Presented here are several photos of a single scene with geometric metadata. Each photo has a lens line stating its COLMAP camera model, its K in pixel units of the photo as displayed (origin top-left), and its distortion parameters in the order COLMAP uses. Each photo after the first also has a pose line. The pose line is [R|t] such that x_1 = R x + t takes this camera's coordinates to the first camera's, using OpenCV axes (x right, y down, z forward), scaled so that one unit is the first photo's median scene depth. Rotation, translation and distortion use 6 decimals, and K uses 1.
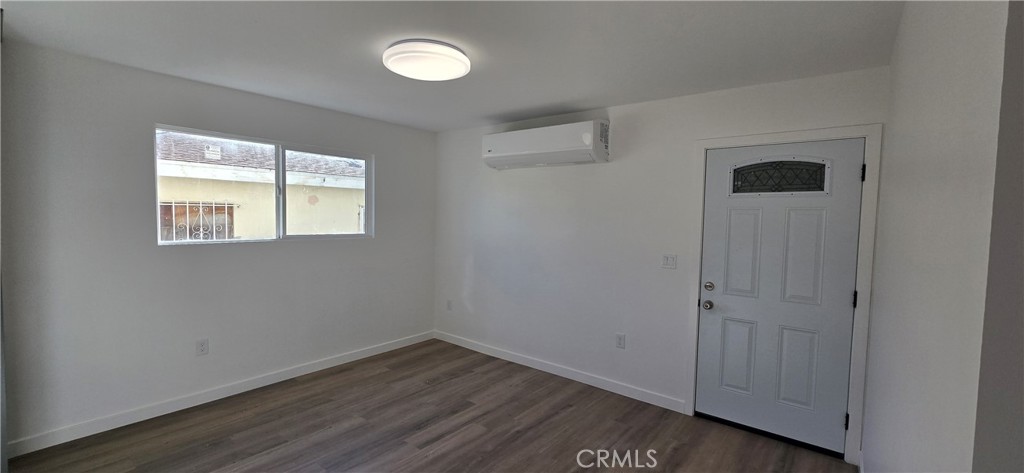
lens RADIAL K [[419.0, 0, 506.9], [0, 419.0, 238.8], [0, 0, 1]] dist [0.001568, -0.000631]
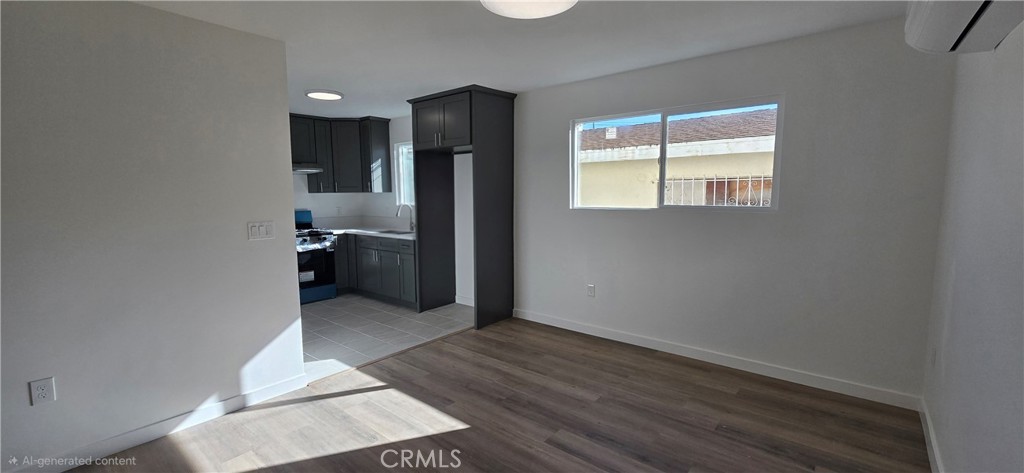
lens RADIAL K [[419.0, 0, 506.9], [0, 419.0, 238.8], [0, 0, 1]] dist [0.001568, -0.000631]
pose [[-0.006781, 0.091759, -0.995758, 0.462837], [-0.050843, 0.994461, 0.091985, -0.001618], [0.998684, 0.051251, -0.002078, 0.653361]]
